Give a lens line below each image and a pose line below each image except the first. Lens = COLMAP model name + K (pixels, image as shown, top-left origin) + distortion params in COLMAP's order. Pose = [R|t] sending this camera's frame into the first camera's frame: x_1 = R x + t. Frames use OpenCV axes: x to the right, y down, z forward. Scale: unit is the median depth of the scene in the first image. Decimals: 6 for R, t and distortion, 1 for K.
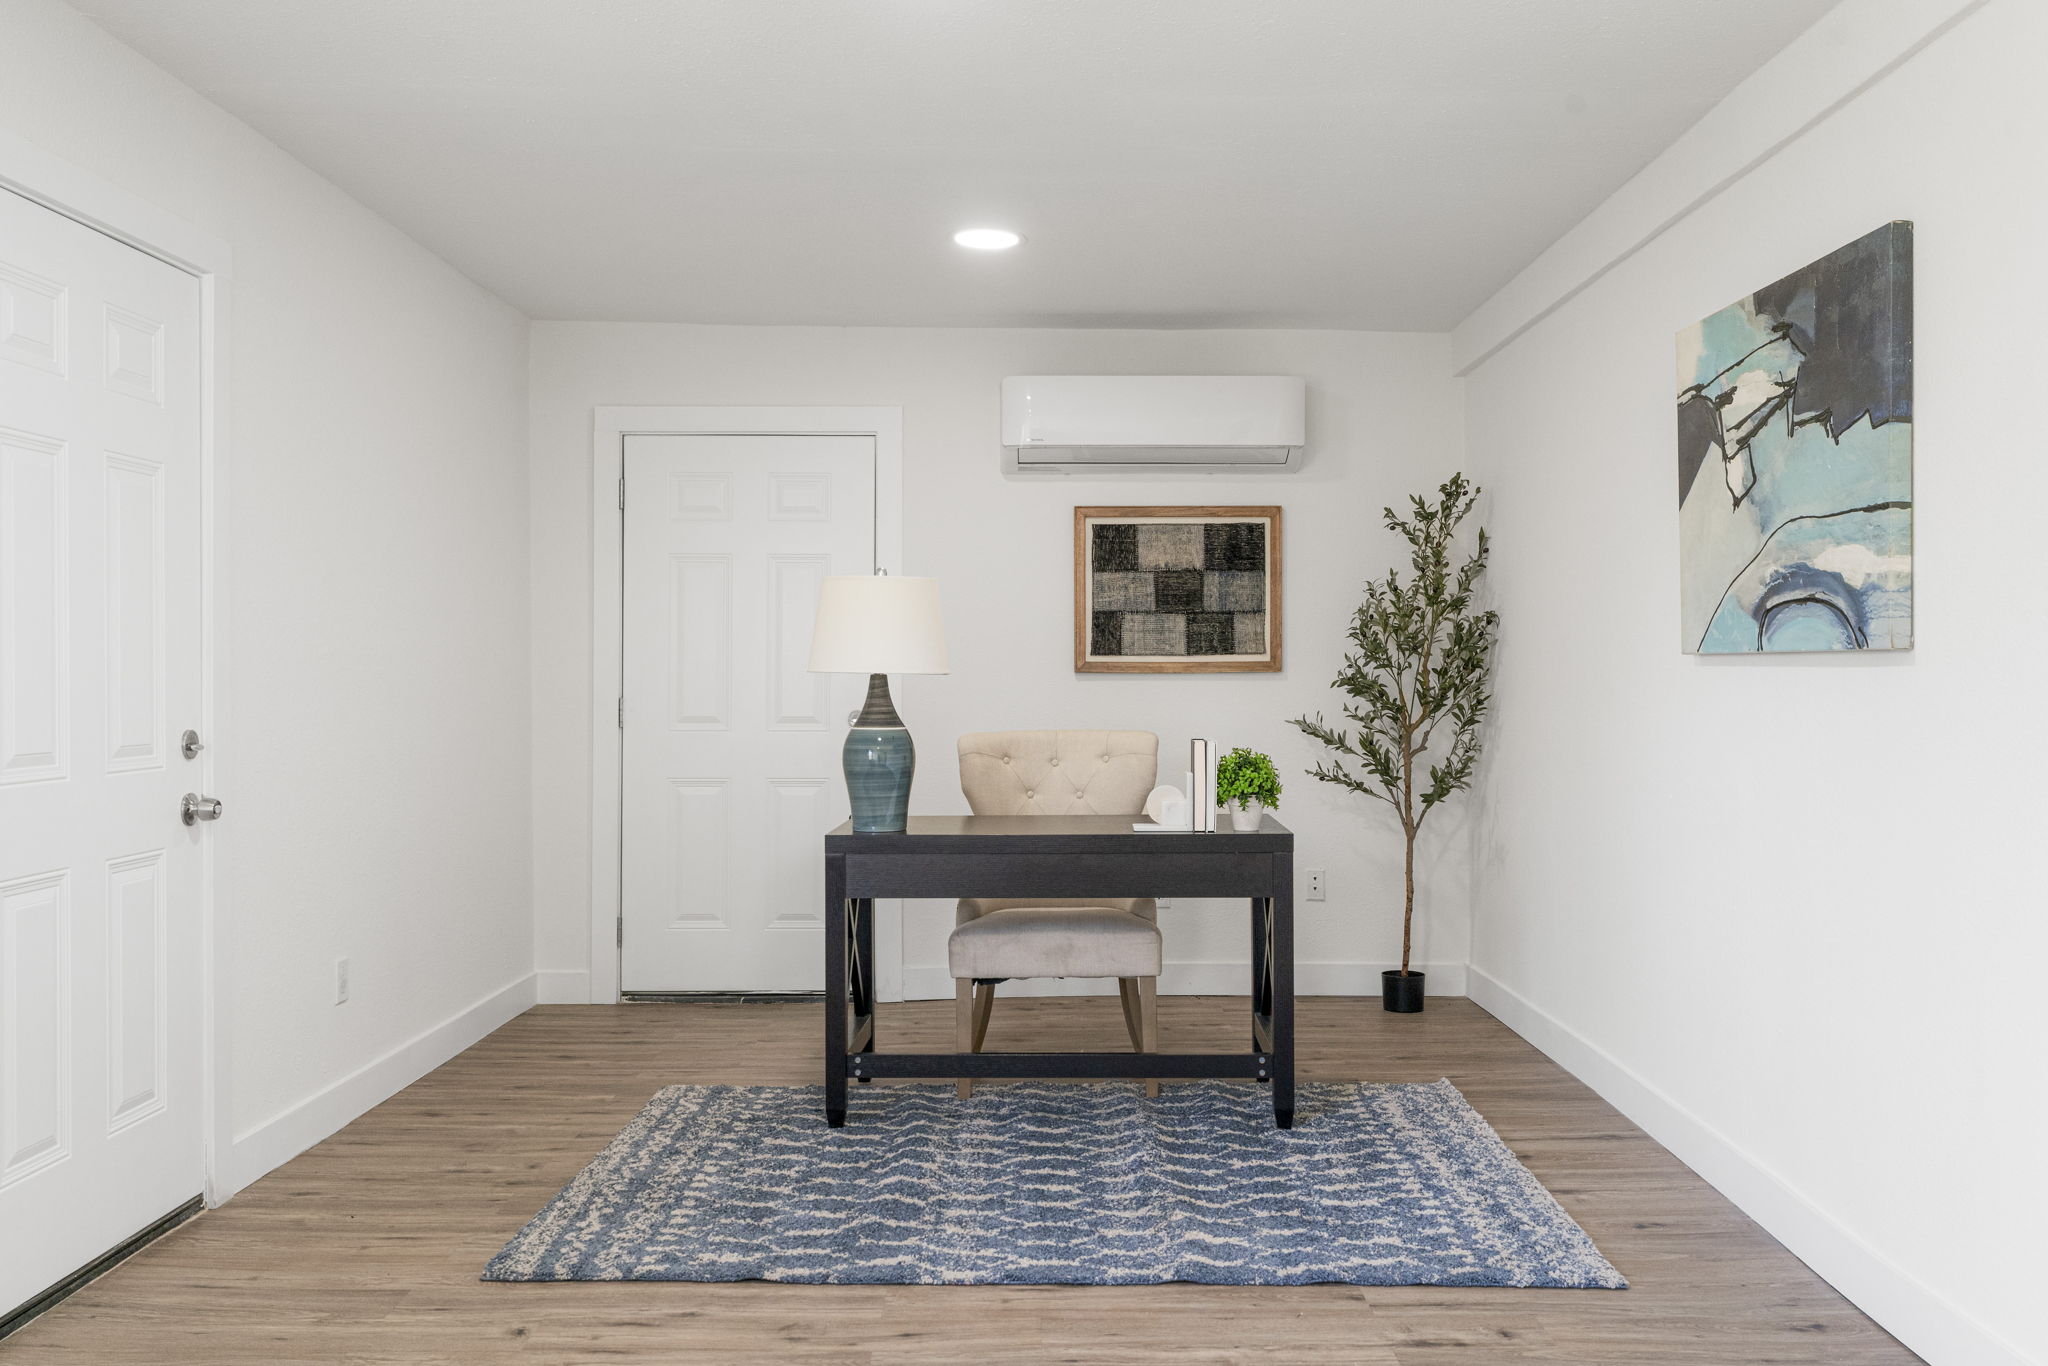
lens RADIAL K [[931.9, 0, 864.0], [0, 931.9, 676.2], [0, 0, 1]] dist [0.000413, 0.000079]
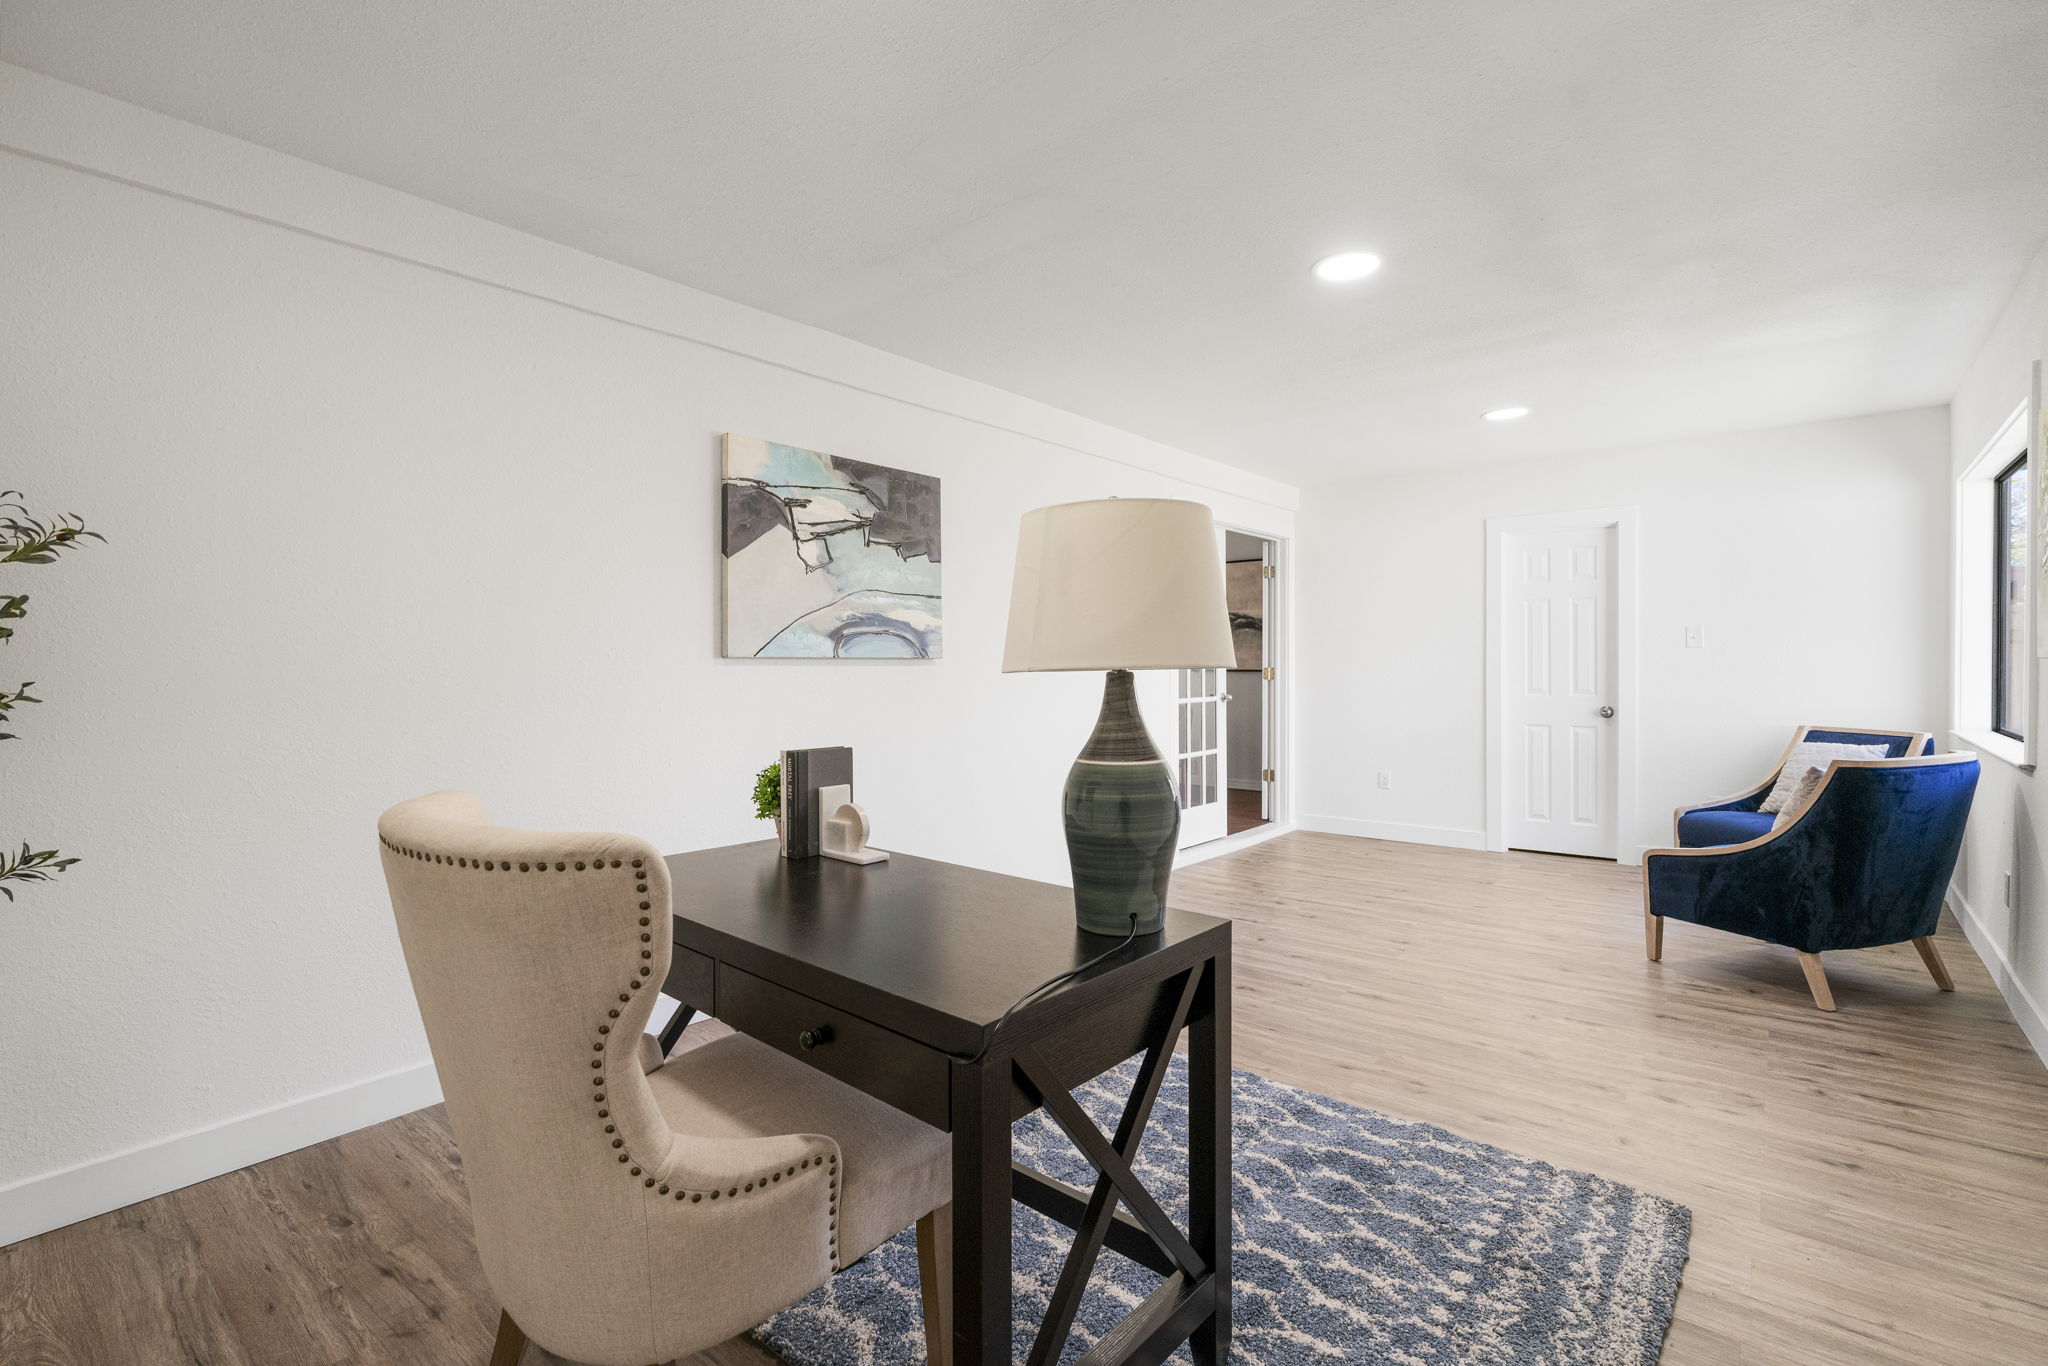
lens RADIAL K [[923.1, 0, 1024.0], [0, 923.1, 683.0], [0, 0, 1]] dist [-0.000940, -0.000102]
pose [[-0.763942, -0.007295, 0.645243, -0.471109], [0.009978, 0.999683, 0.023116, -0.015006], [-0.645207, 0.024097, -0.763627, 2.159351]]
